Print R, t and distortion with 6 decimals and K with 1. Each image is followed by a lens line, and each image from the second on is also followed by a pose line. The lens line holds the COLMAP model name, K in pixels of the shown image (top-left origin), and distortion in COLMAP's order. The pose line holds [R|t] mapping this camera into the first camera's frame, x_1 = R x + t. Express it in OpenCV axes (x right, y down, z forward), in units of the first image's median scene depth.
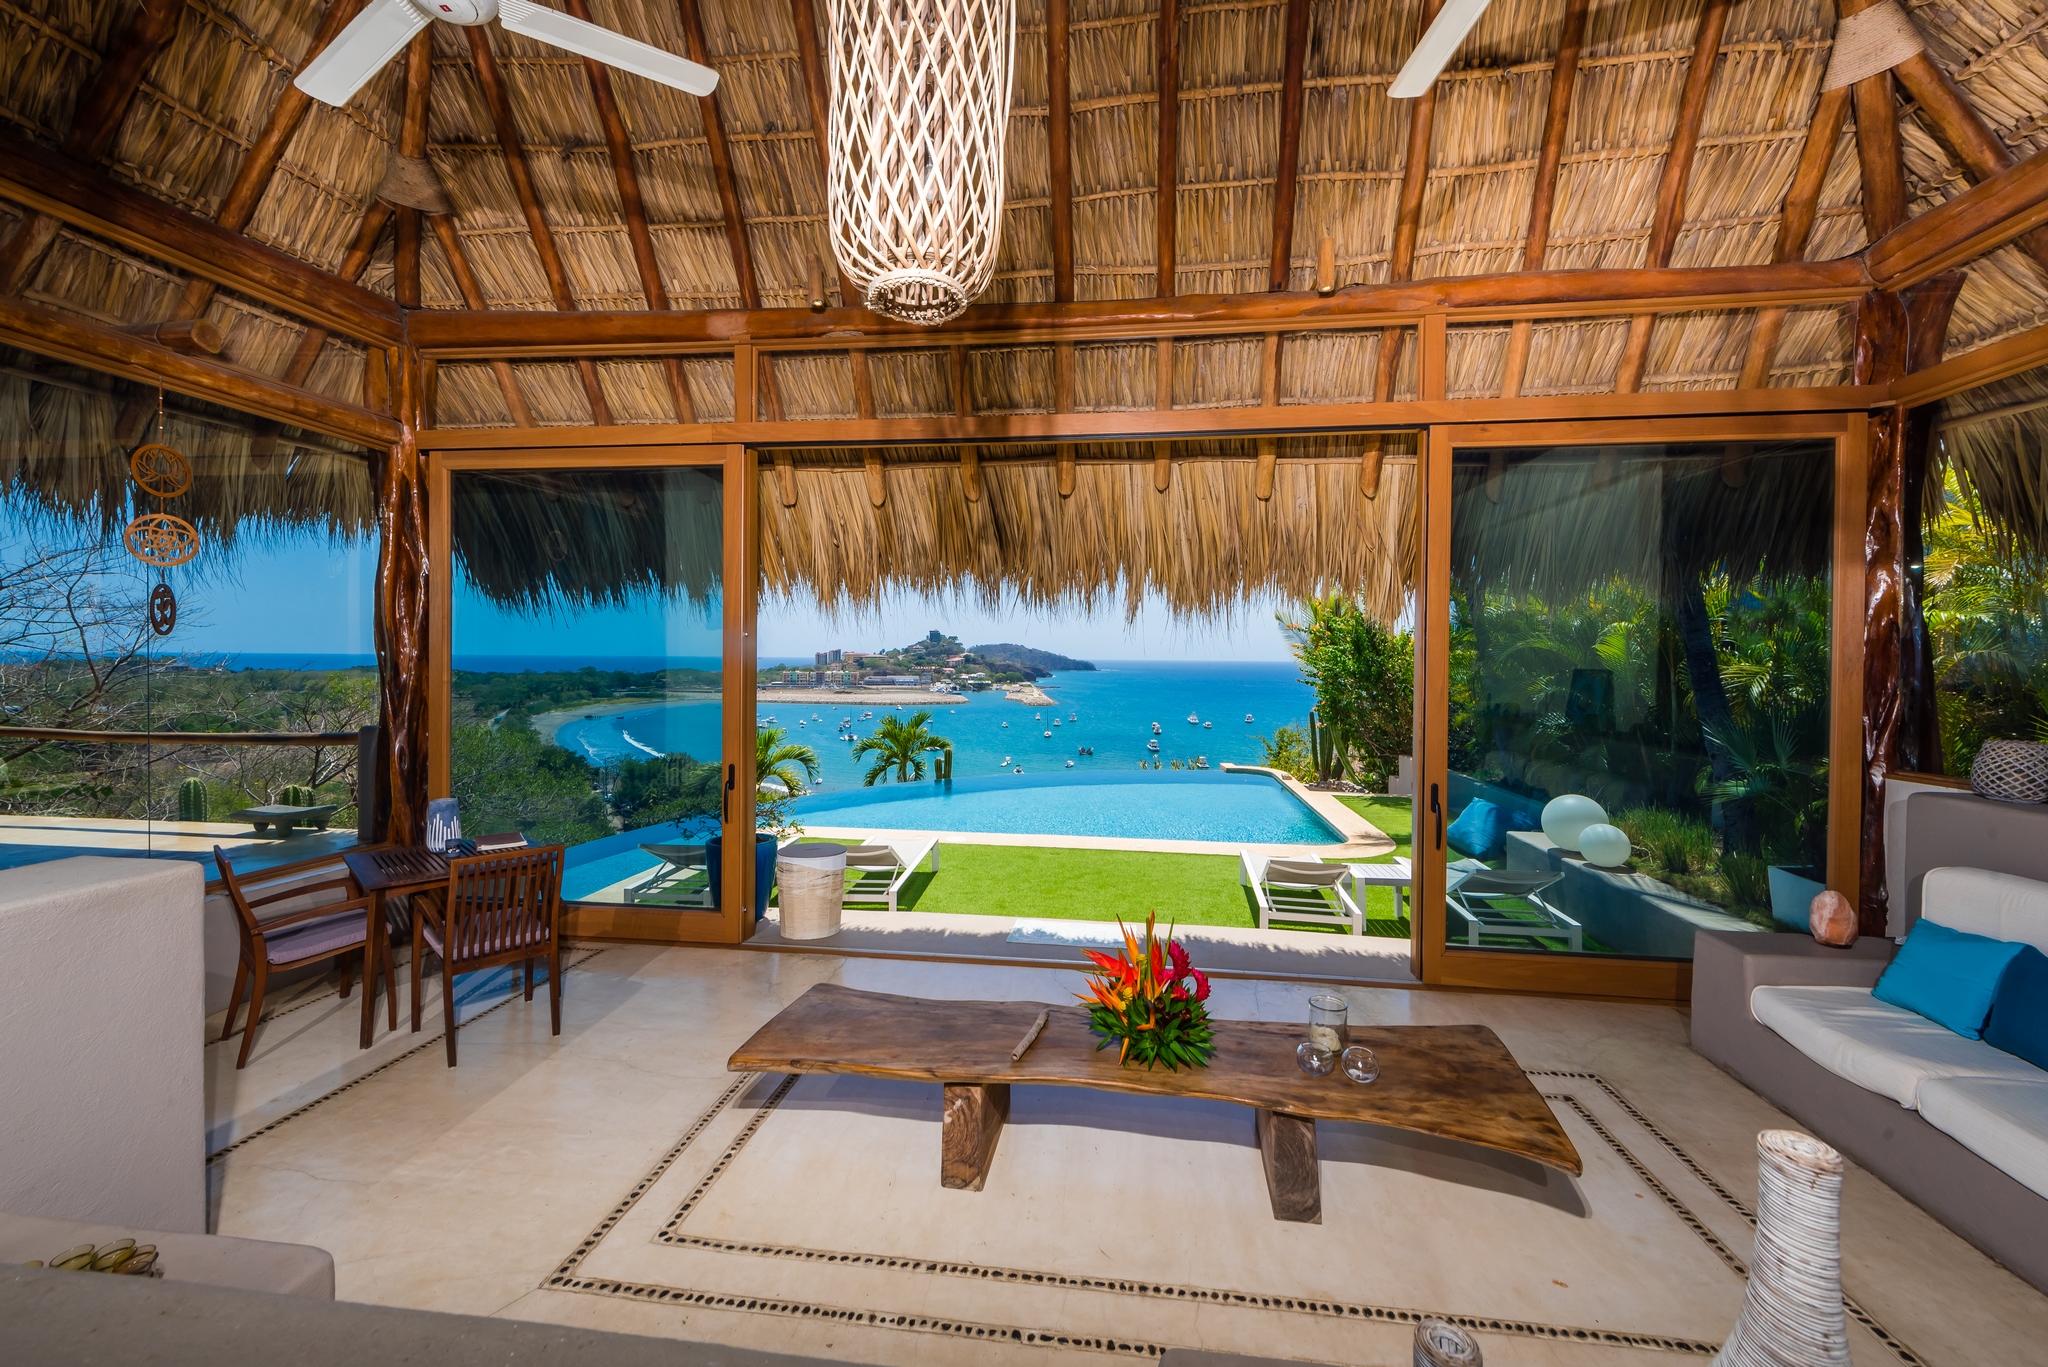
lens RADIAL K [[824.3, 0, 1012.8], [0, 824.3, 683.5], [0, 0, 1]] dist [0.034825, 0.000053]
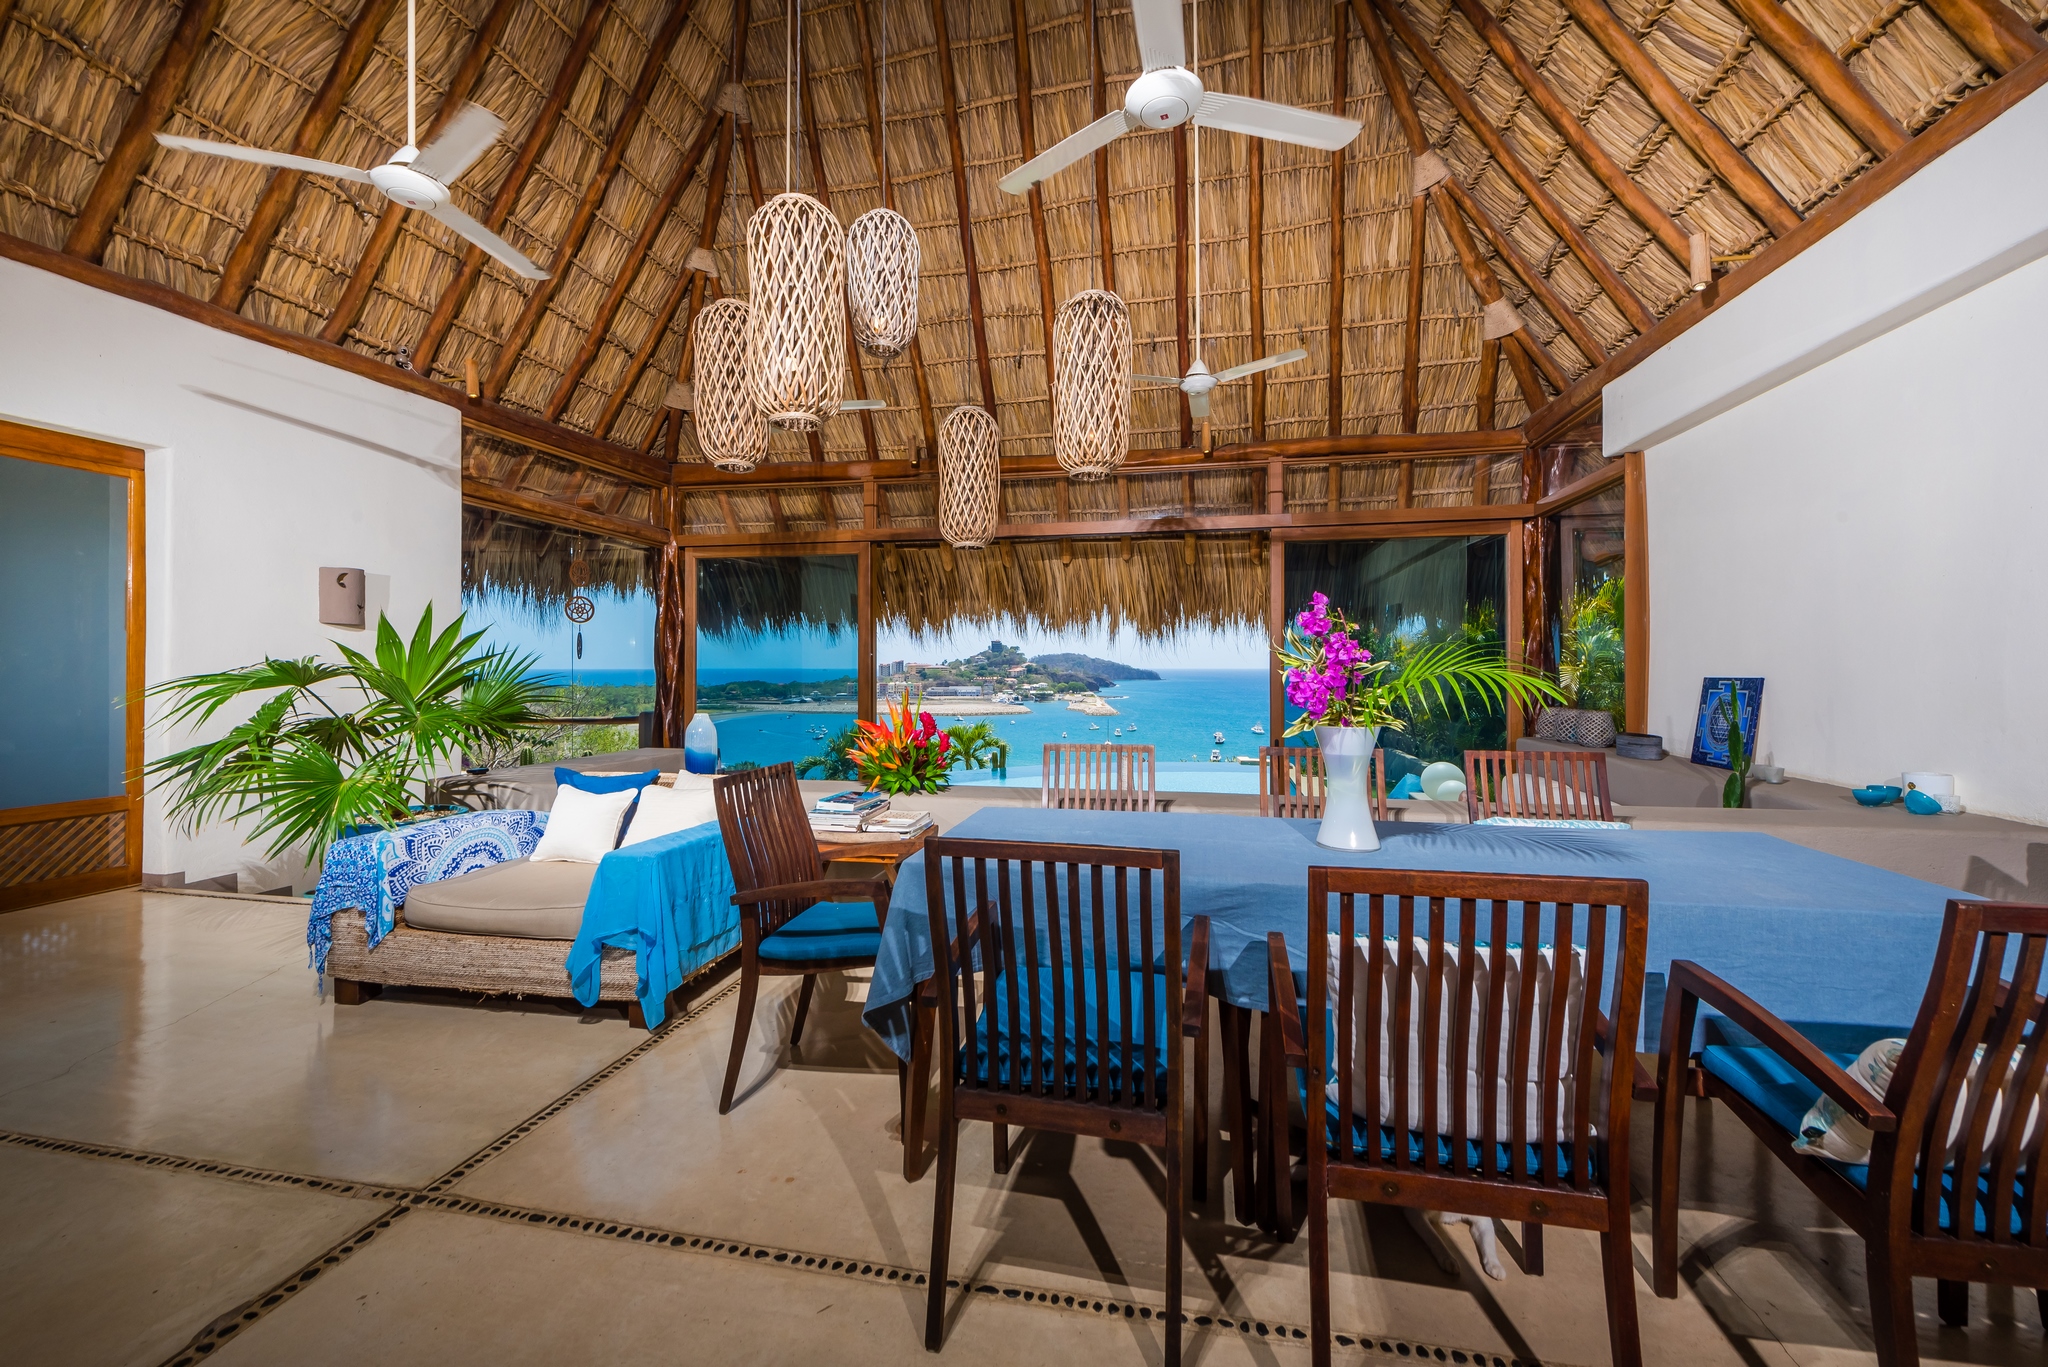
lens RADIAL K [[835.5, 0, 1024.0], [0, 835.5, 683.5], [0, 0, 1]] dist [-0.000347, 0.000007]
pose [[0.998057, -0.007054, -0.061913, 0.084282], [0.006294, 0.999902, -0.012467, 0.021031], [0.061995, 0.012053, 0.998004, -0.620590]]
